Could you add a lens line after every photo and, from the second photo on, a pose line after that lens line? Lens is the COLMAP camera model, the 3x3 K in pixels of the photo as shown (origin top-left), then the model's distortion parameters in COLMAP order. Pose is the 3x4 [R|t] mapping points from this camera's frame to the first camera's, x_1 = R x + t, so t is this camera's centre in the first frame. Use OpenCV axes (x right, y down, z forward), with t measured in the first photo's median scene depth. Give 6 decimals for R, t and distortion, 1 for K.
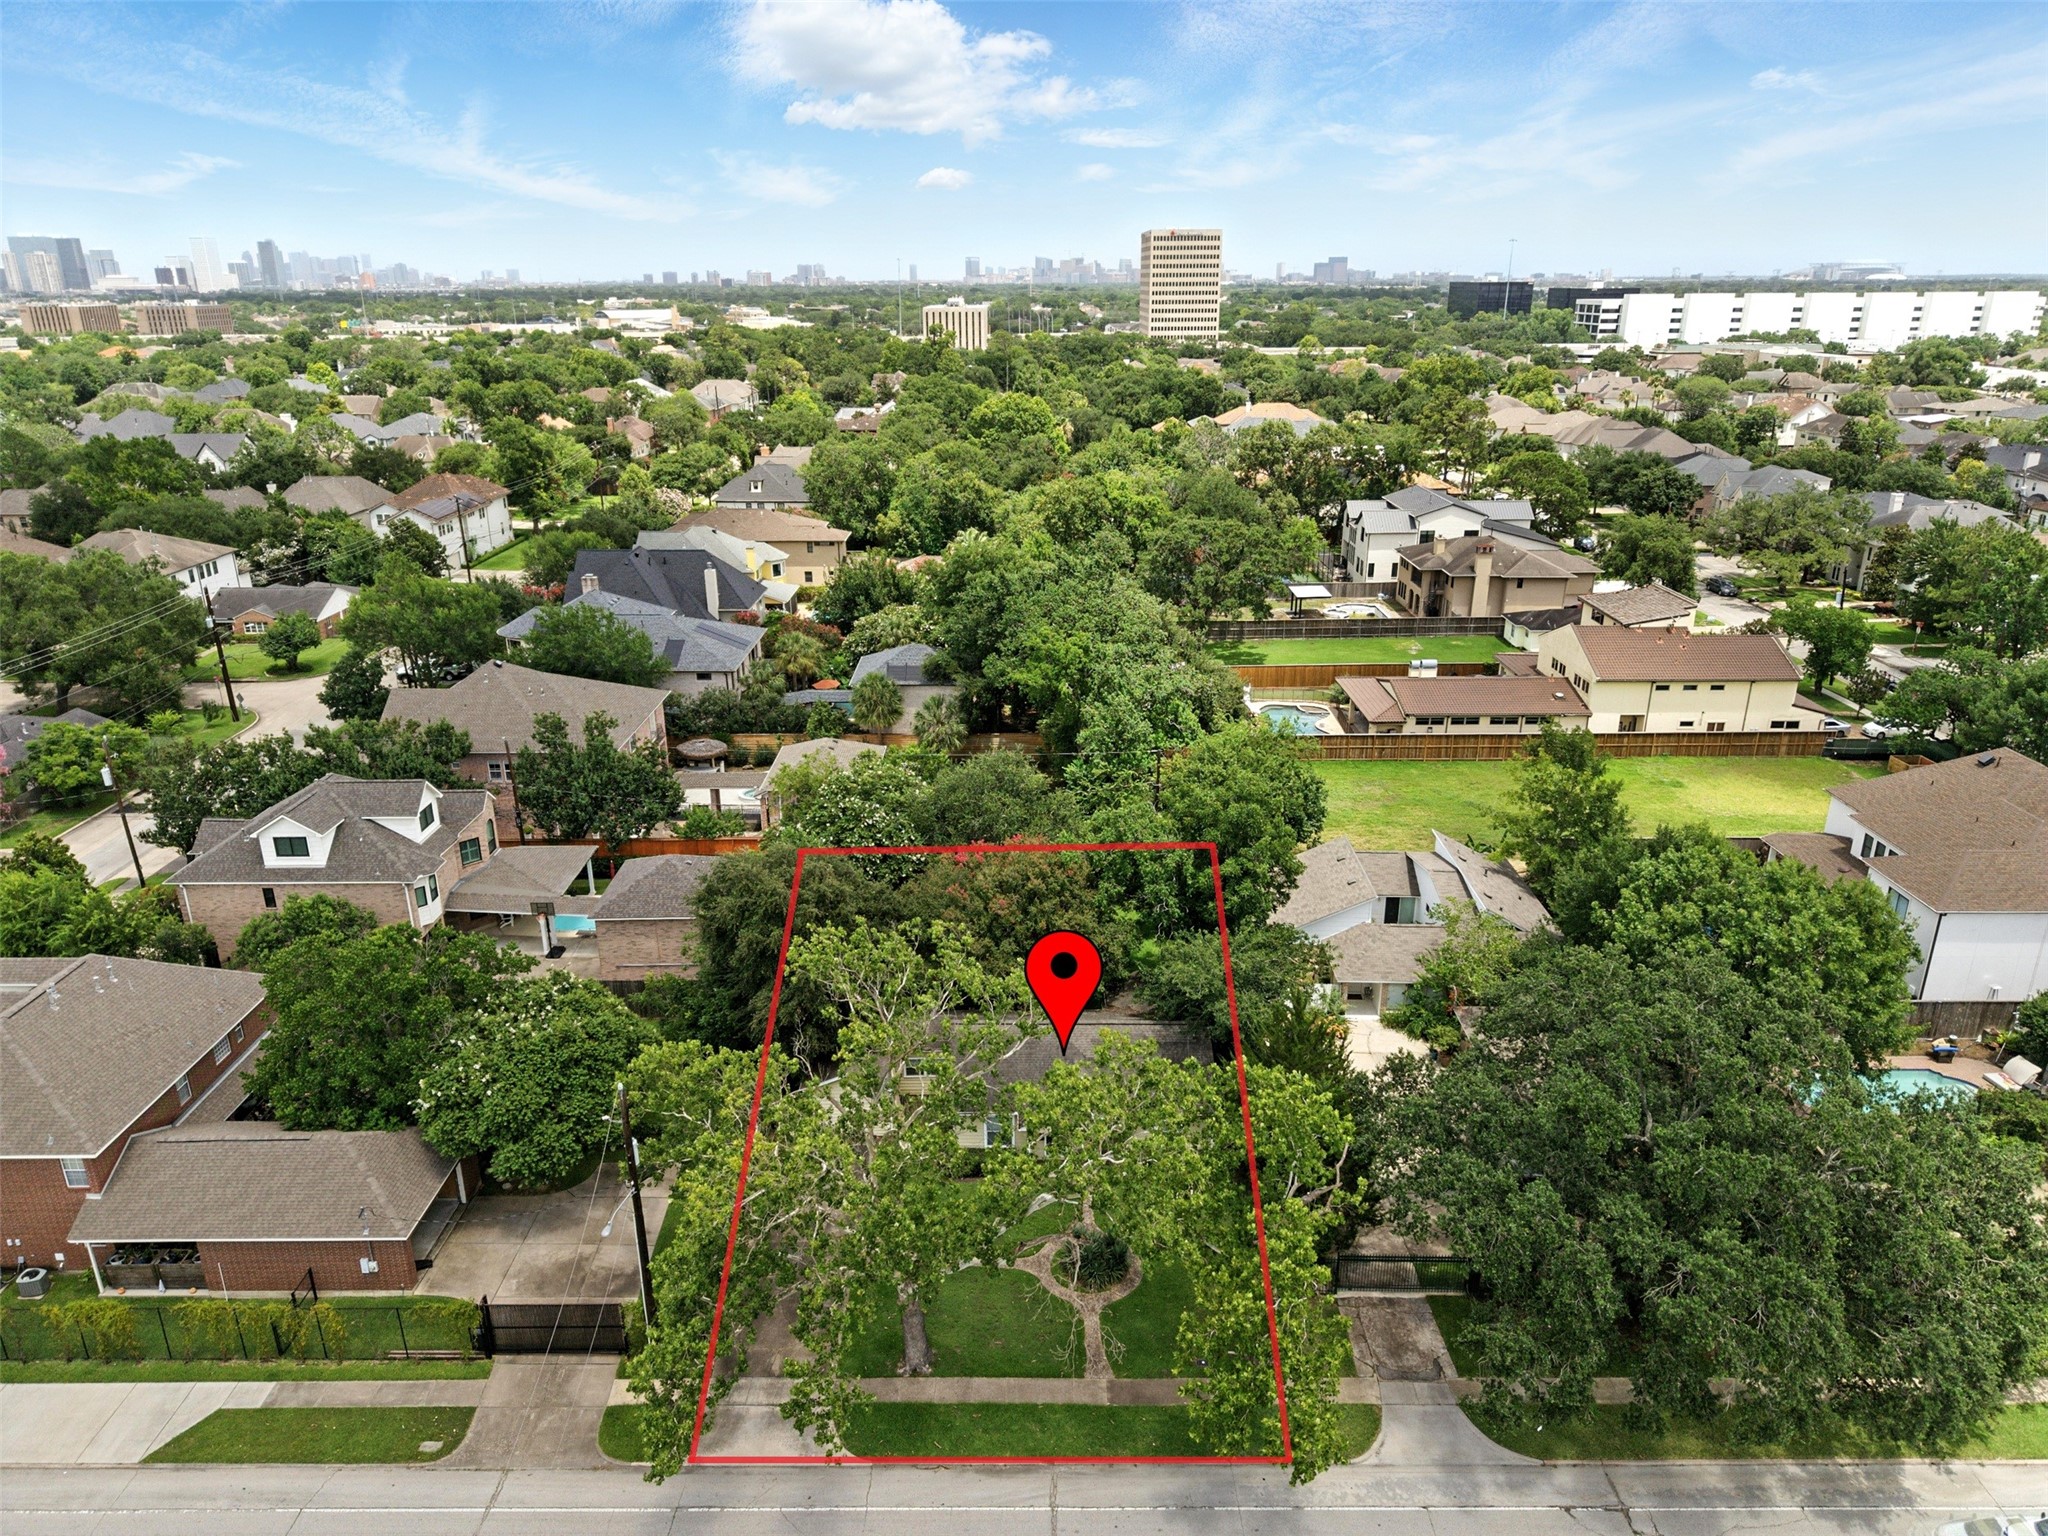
lens RADIAL K [[1416.4, 0, 1024.0], [0, 1416.4, 768.0], [0, 0, 1]] dist [-0.003292, -0.000370]
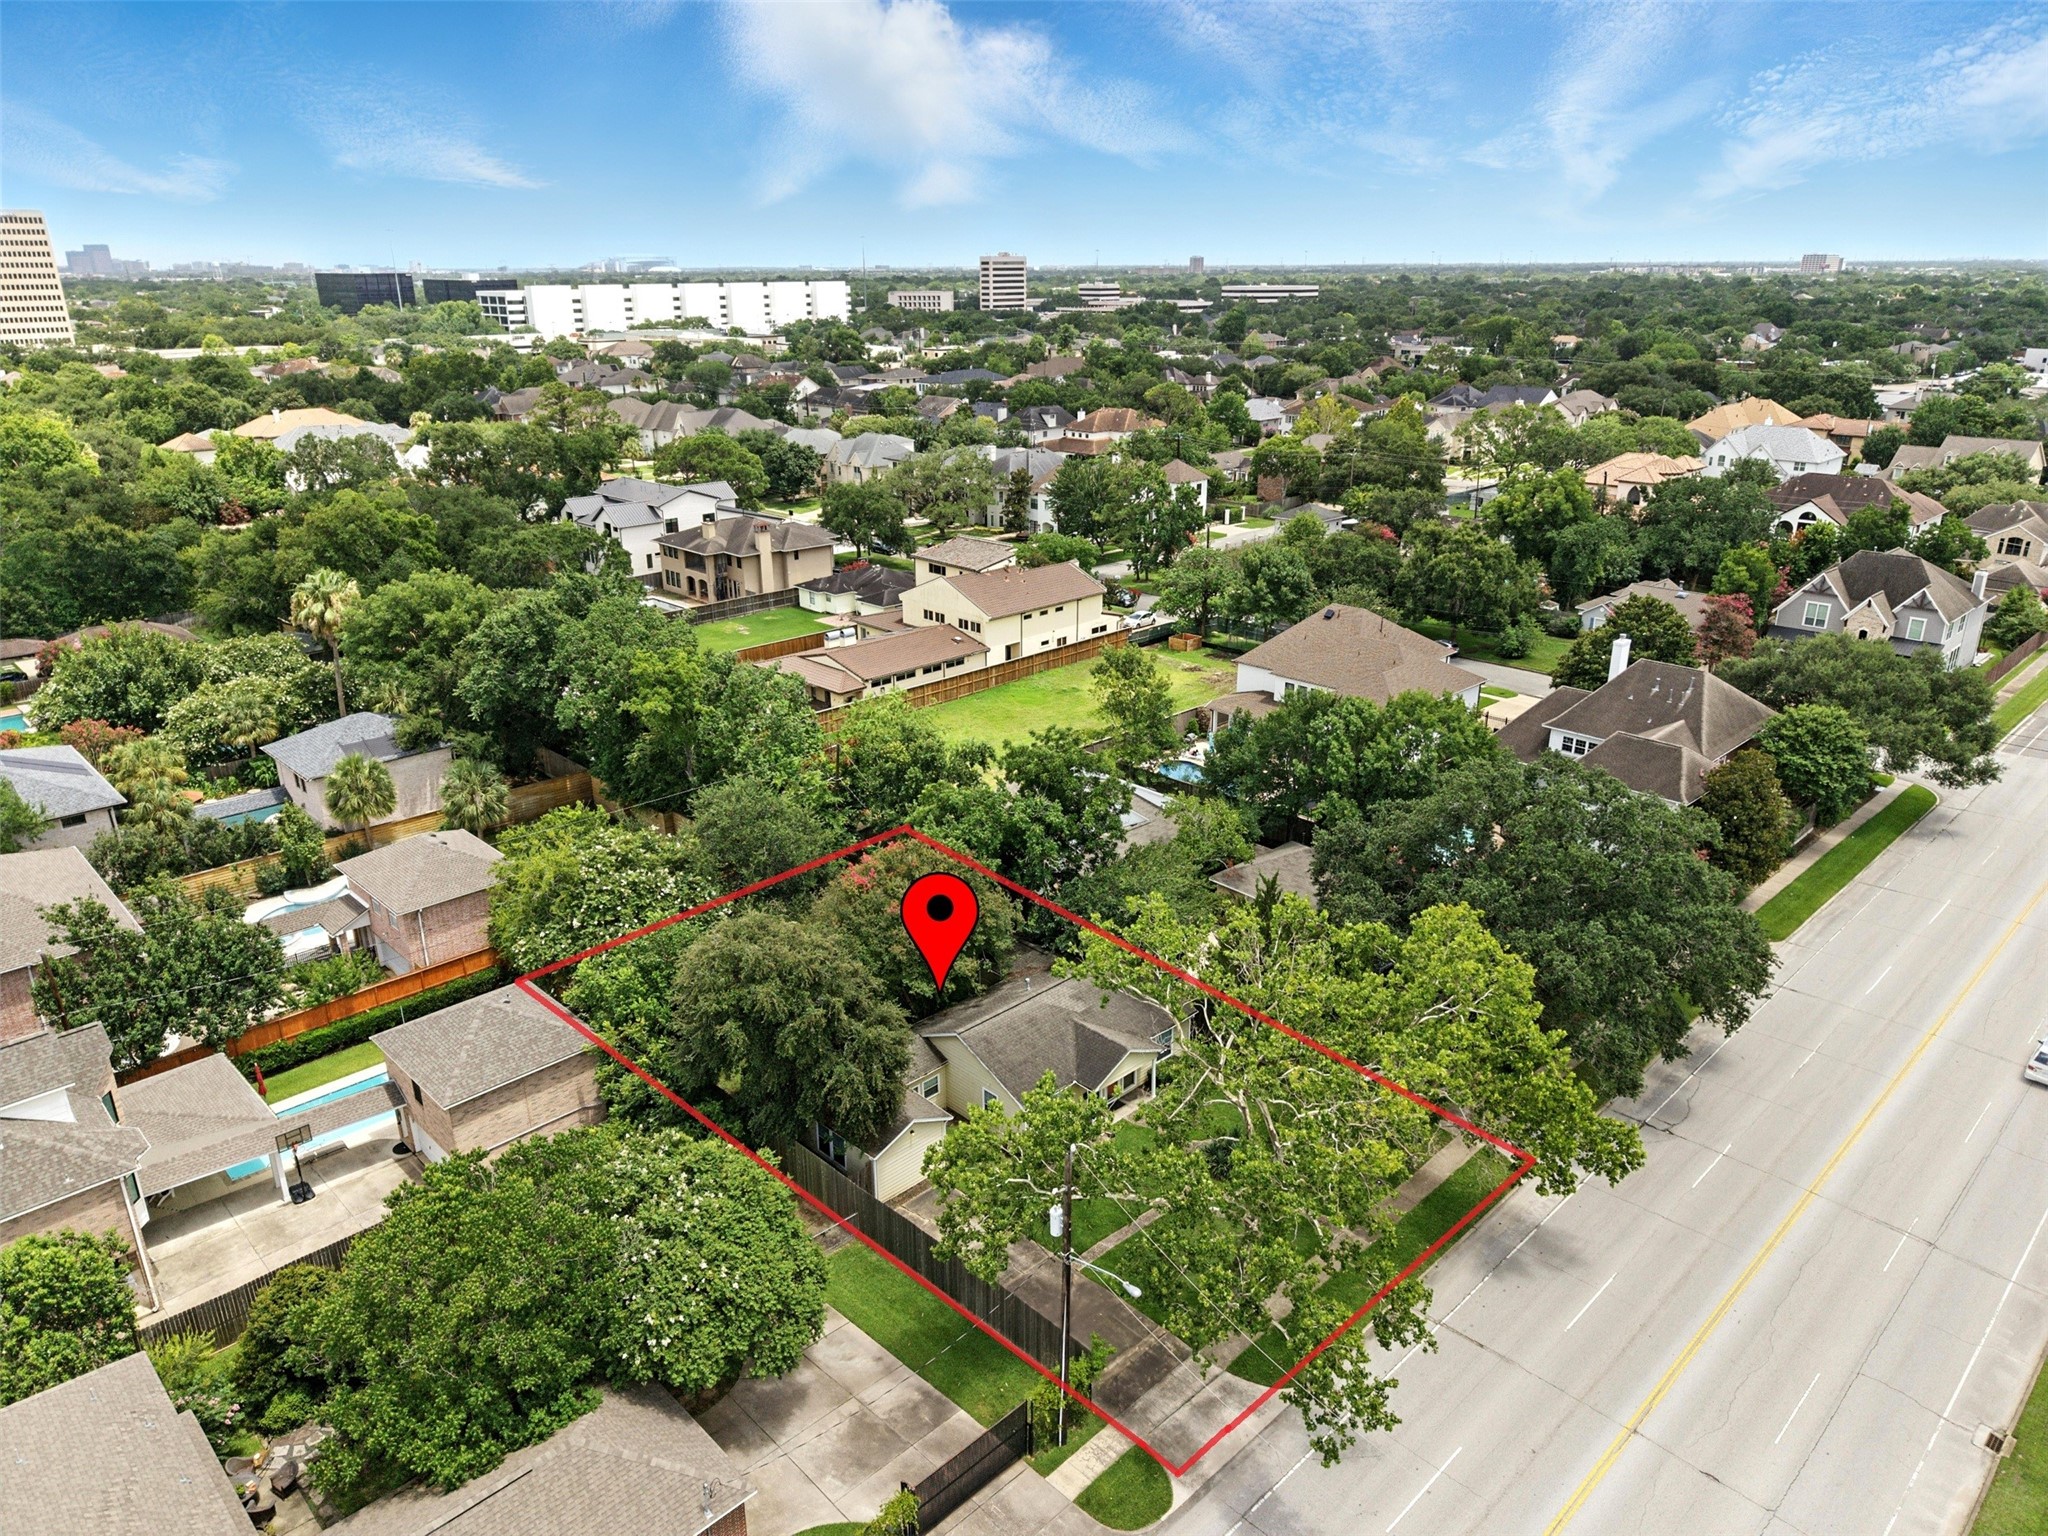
lens RADIAL K [[1377.9, 0, 1023.5], [0, 1377.9, 808.1], [0, 0, 1]] dist [0.004402, -0.000237]
pose [[0.709146, -0.254417, 0.657559, -0.267082], [0.229157, 0.965161, 0.126297, -0.036541], [-0.666783, 0.061122, 0.742742, 0.113034]]
